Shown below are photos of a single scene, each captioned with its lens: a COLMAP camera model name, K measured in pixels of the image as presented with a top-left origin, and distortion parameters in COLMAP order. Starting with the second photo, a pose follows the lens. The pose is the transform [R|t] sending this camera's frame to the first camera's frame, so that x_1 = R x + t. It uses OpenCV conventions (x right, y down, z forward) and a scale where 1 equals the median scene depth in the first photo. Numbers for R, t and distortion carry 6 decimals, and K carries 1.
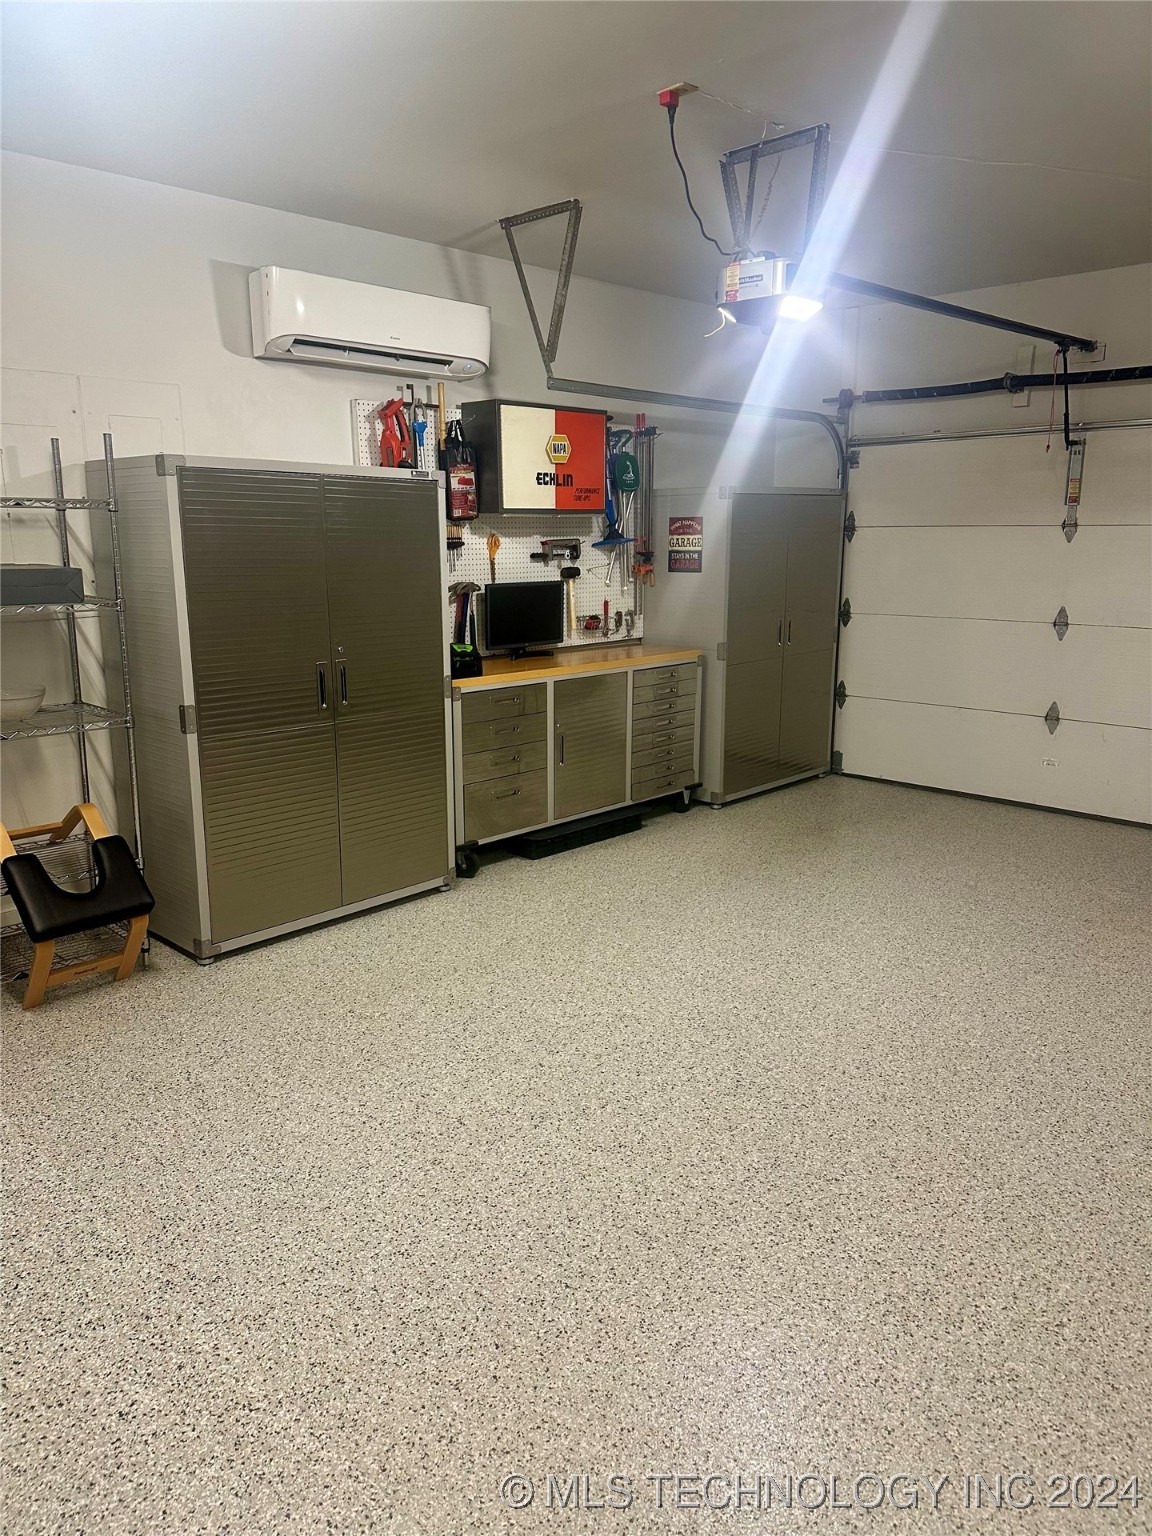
lens RADIAL K [[1049.8, 0, 576.0], [0, 1049.8, 768.0], [0, 0, 1]] dist [0.035846, -0.002370]
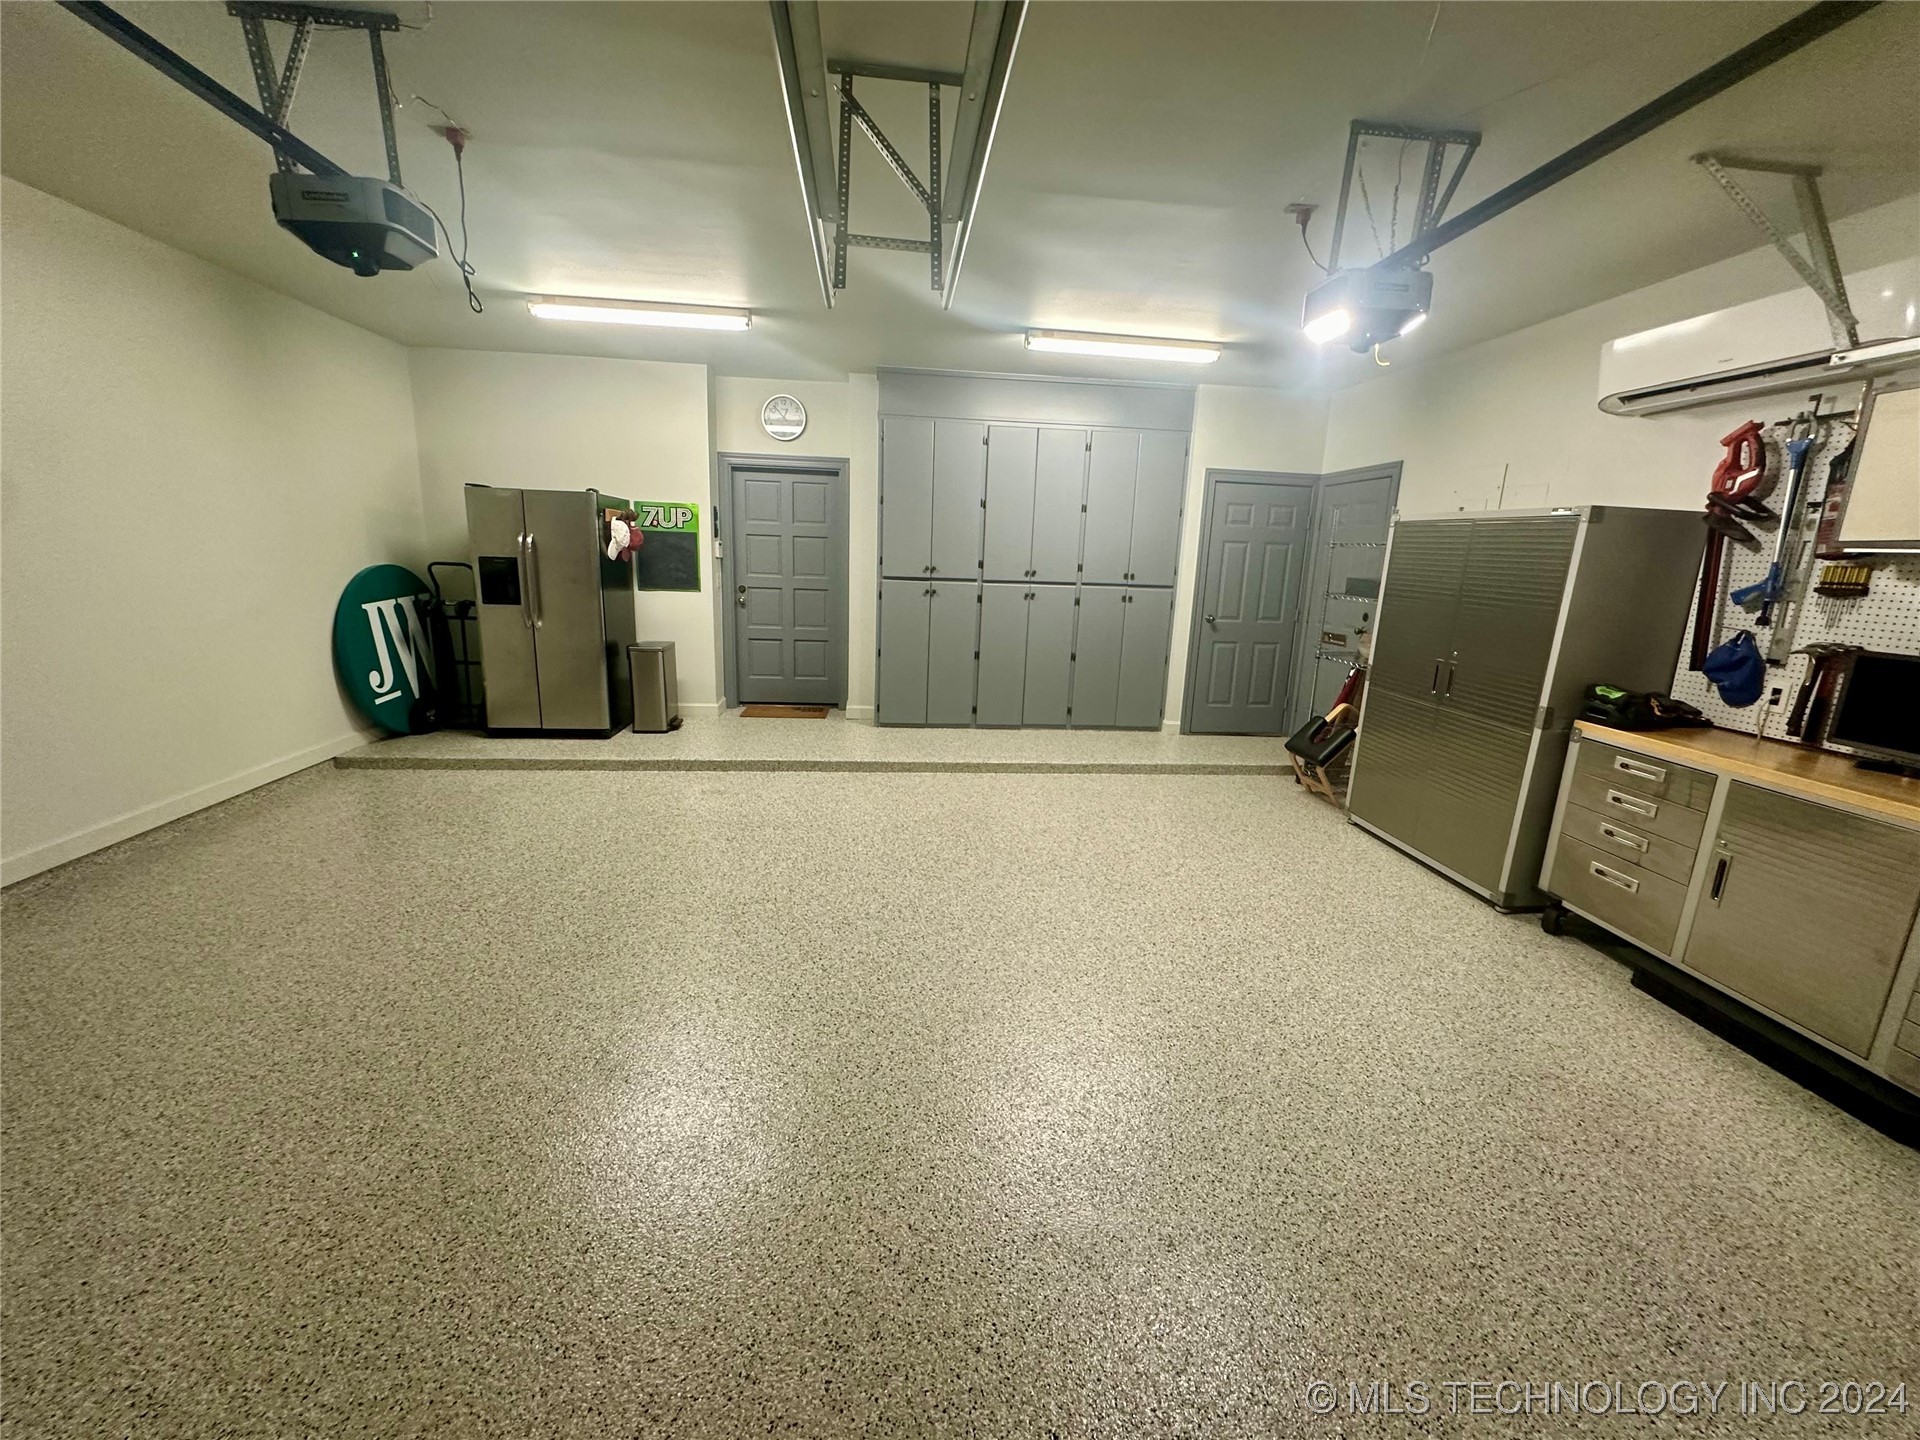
lens RADIAL K [[776.5, 0, 960.0], [0, 776.5, 720.0], [0, 0, 1]] dist [-0.001067, -0.000193]
pose [[-0.634390, 0.148517, -0.758612, 0.773227], [-0.206820, 0.912983, 0.351693, -0.216086], [0.744832, 0.380006, -0.548471, 0.970963]]
